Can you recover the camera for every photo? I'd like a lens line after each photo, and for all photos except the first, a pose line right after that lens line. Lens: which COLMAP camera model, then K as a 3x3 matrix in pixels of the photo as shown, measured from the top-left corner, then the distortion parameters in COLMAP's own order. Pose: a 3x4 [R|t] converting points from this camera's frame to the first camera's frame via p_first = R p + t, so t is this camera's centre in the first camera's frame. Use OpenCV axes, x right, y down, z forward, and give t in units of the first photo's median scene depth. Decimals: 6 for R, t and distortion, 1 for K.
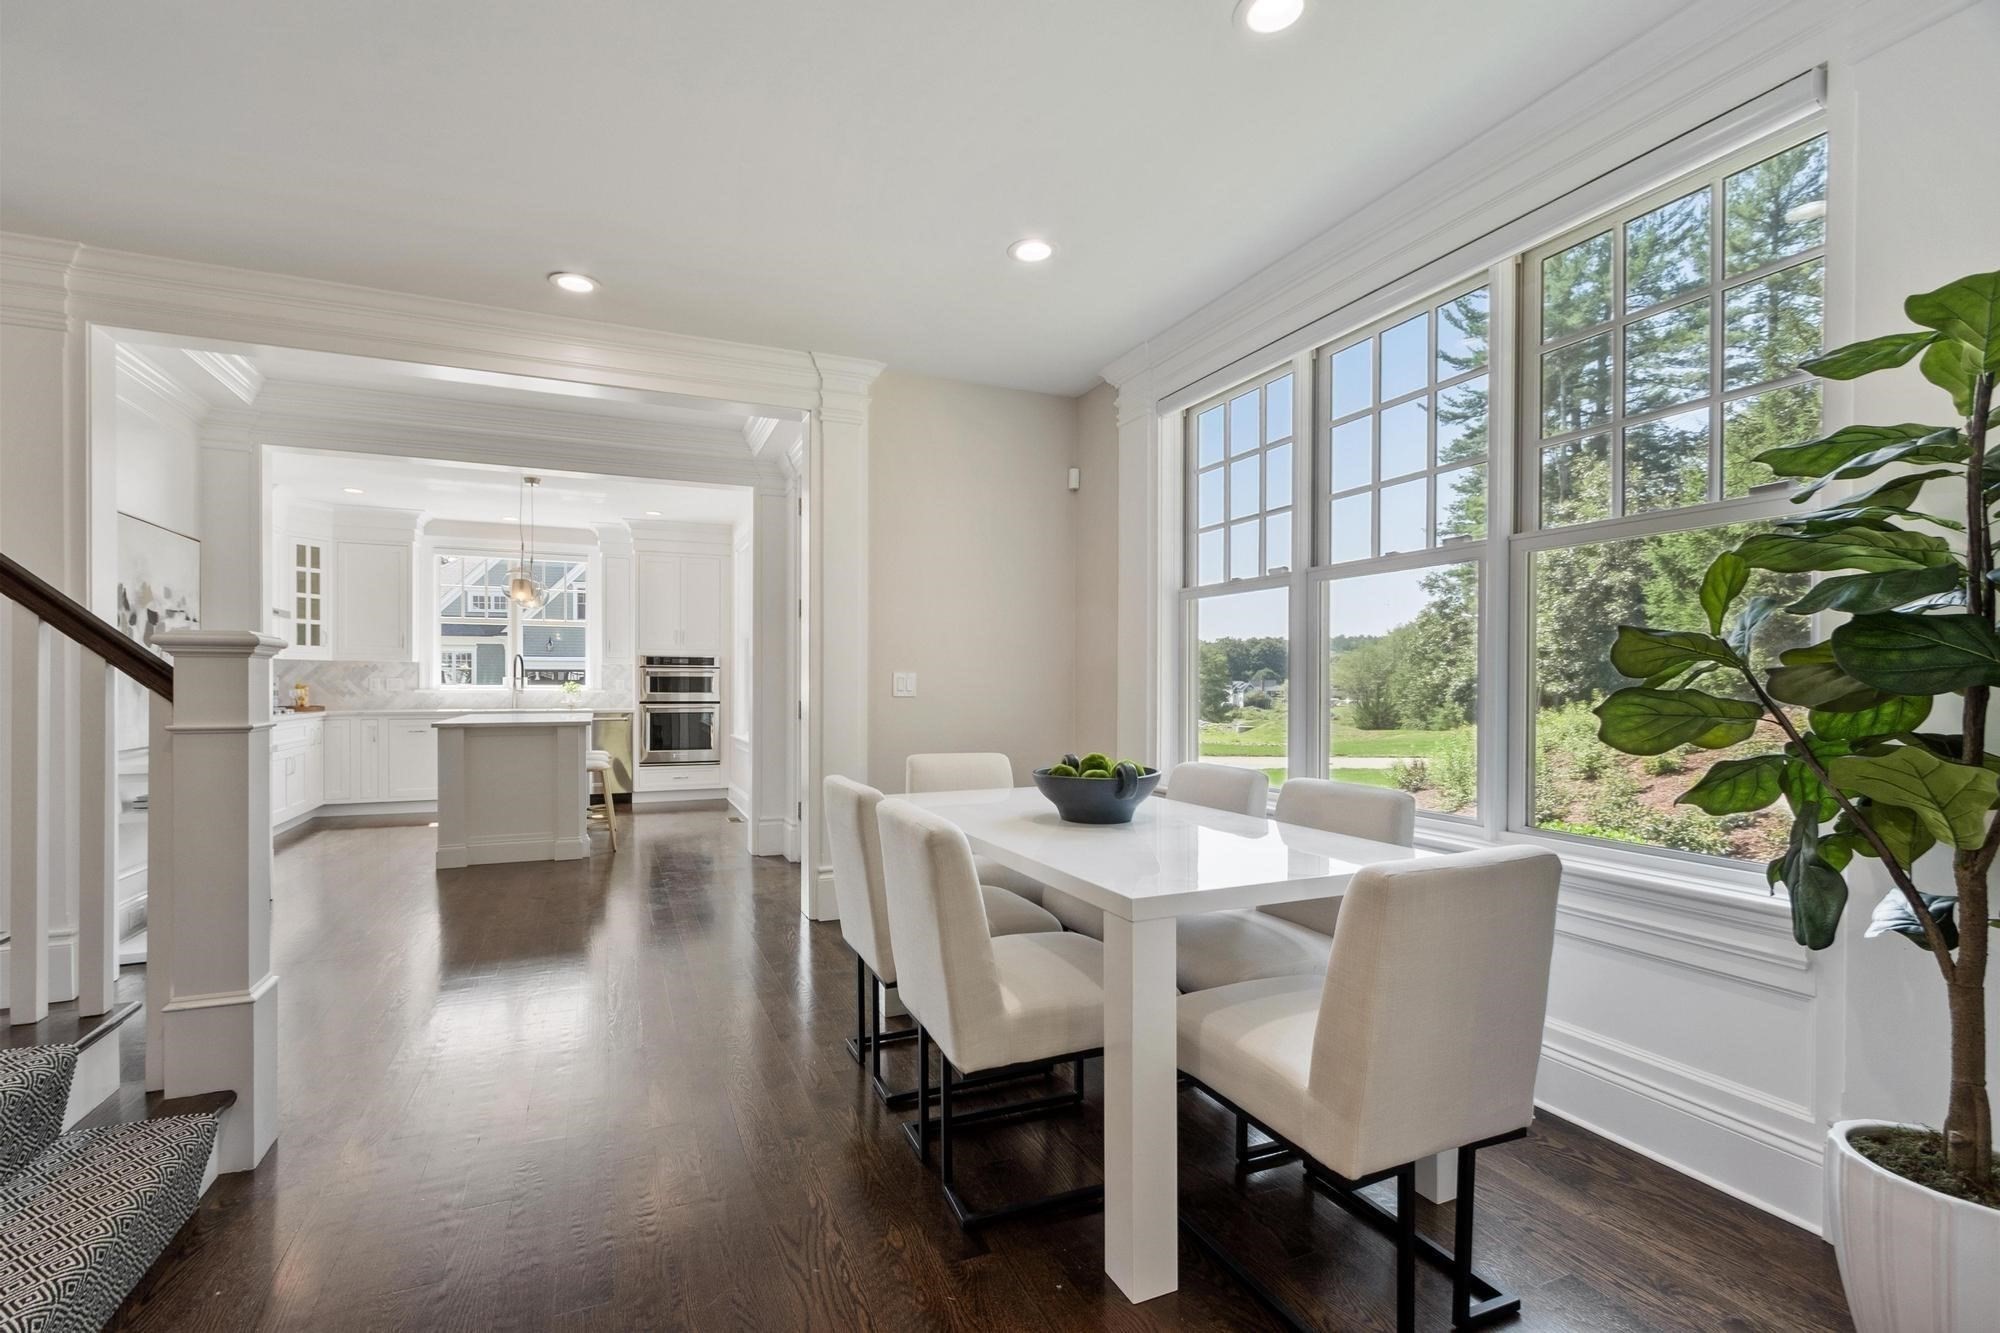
lens RADIAL K [[889.5, 0, 986.5], [0, 889.5, 684.3], [0, 0, 1]] dist [0.004044, -0.000115]
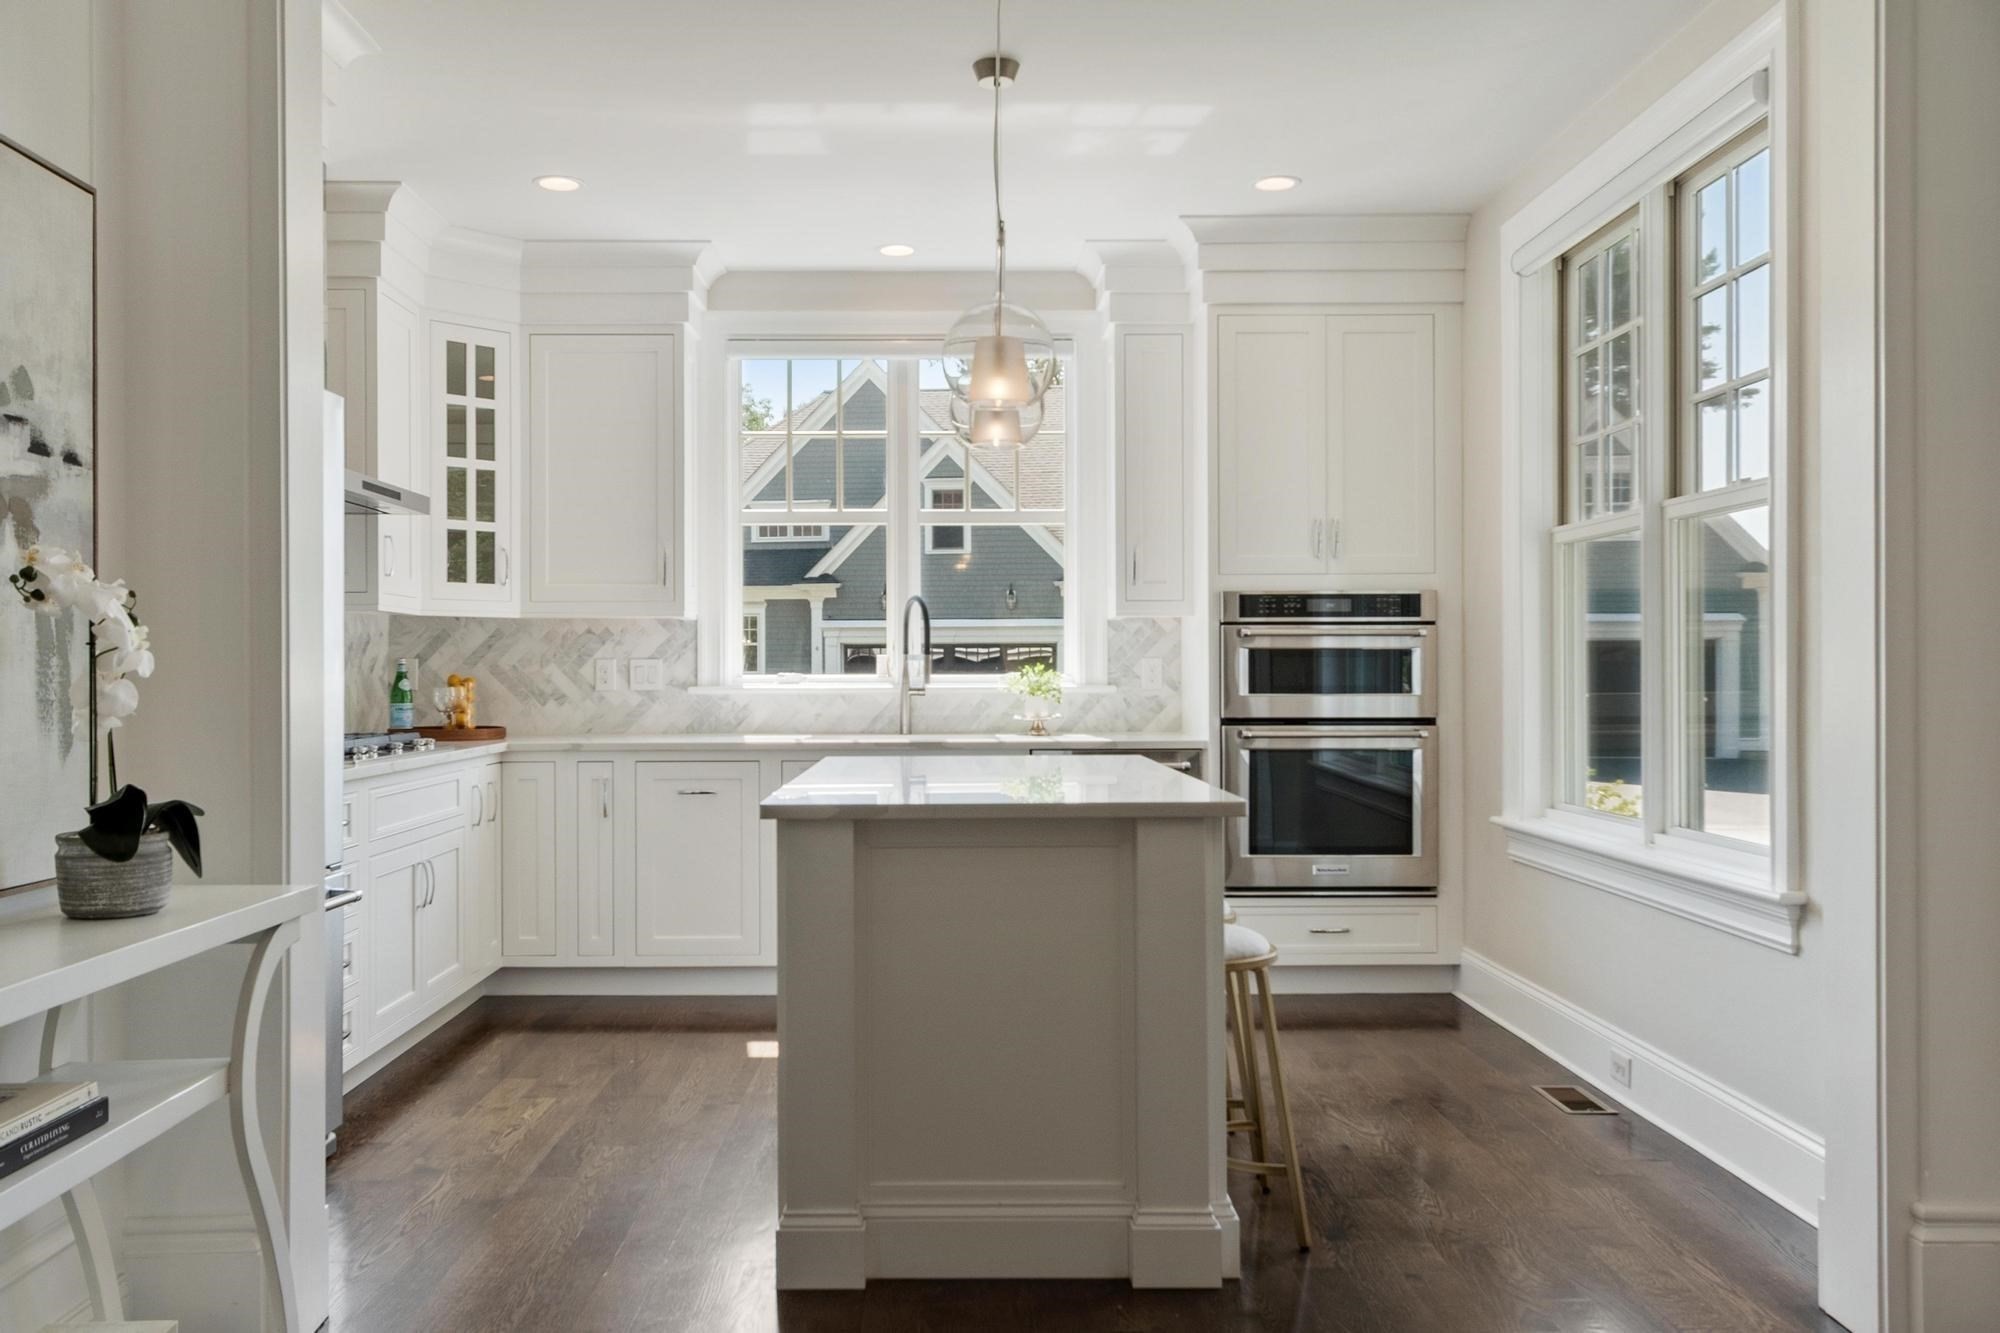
lens RADIAL K [[1600.8, 0, 1003.7], [0, 1600.8, 664.2], [0, 0, 1]] dist [-0.000207, -0.001063]
pose [[0.935271, -0.006346, -0.353876, -0.250646], [0.005158, 0.999977, -0.004301, -0.000690], [0.353895, 0.002198, 0.935283, 0.369961]]
